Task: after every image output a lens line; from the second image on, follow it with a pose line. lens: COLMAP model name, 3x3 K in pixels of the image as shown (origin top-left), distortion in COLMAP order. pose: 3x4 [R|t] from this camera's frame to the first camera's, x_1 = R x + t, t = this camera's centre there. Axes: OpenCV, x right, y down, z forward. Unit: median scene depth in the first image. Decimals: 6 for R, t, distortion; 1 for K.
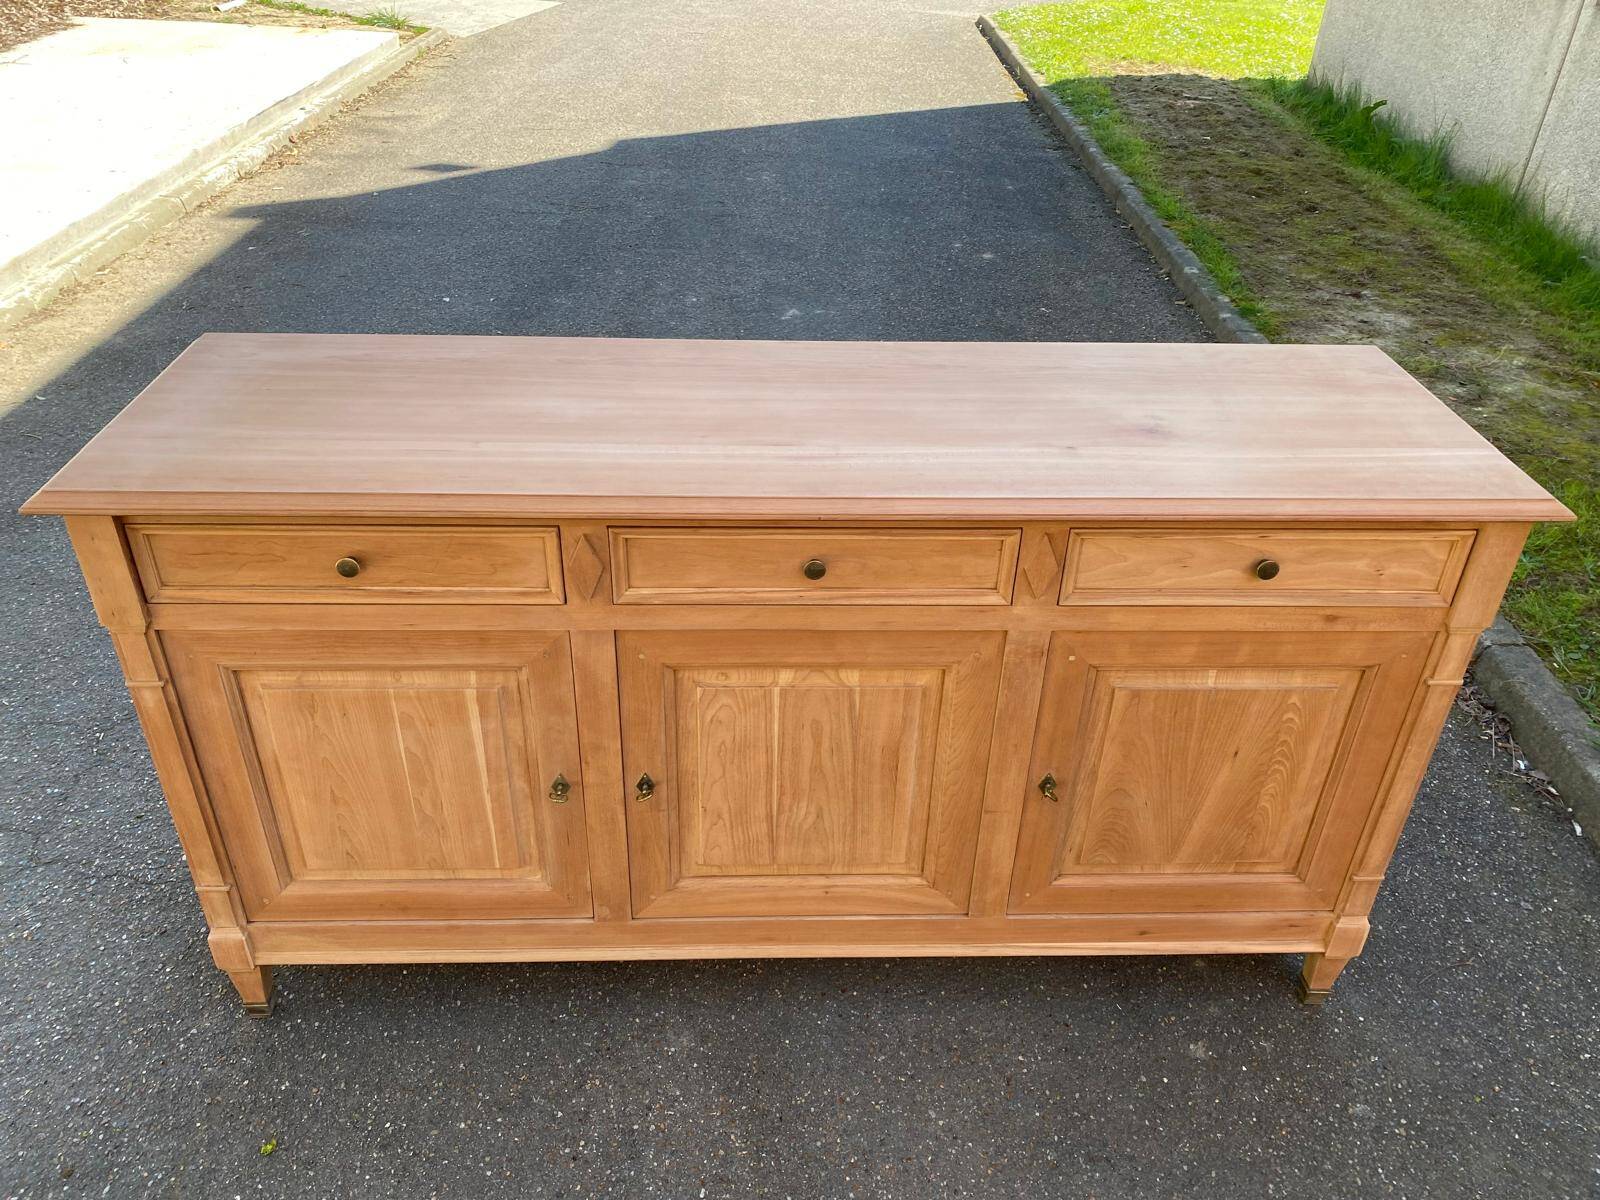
lens RADIAL K [[1224.4, 0, 795.4], [0, 1224.4, 593.8], [0, 0, 1]] dist [0.031990, -0.035035]
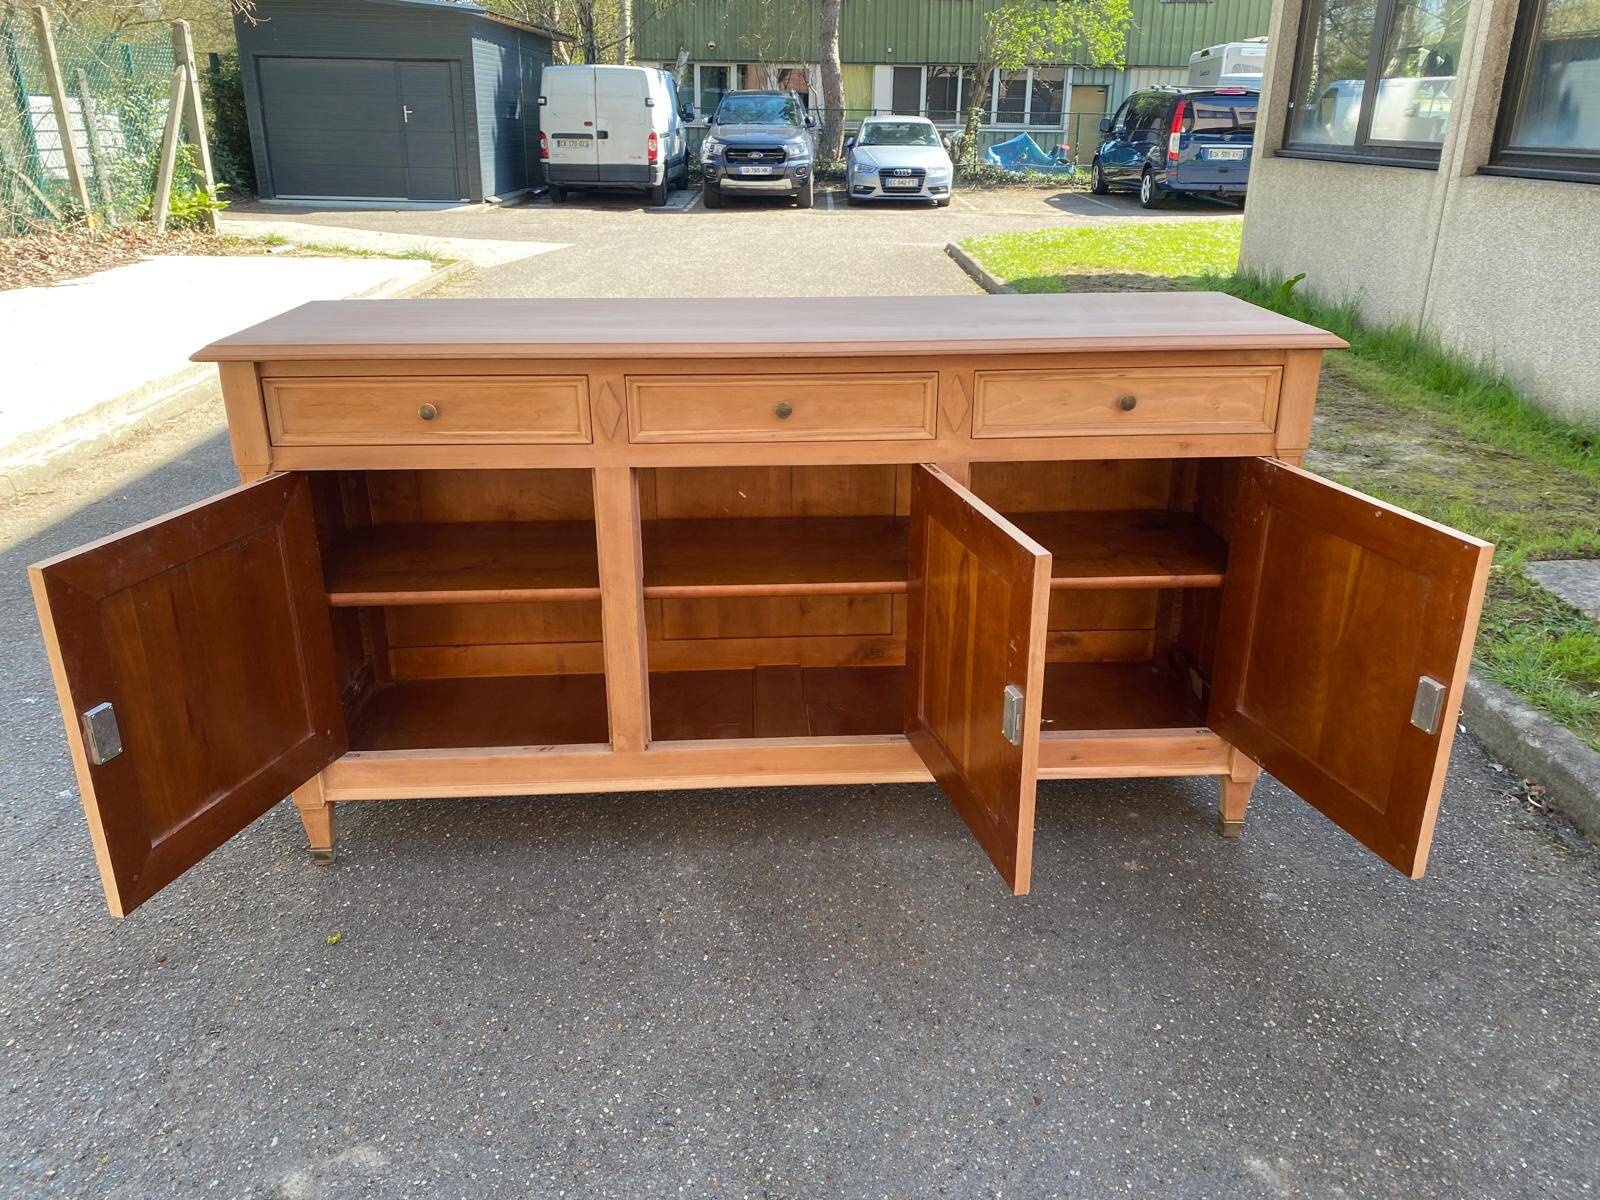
lens RADIAL K [[1224.4, 0, 807.9], [0, 1224.4, 579.5], [0, 0, 1]] dist [0.031990, -0.035035]
pose [[0.999488, -0.030930, 0.008163, 0.022004], [0.031952, 0.977548, -0.208279, 0.364649], [-0.001538, 0.208433, 0.978035, -0.206640]]
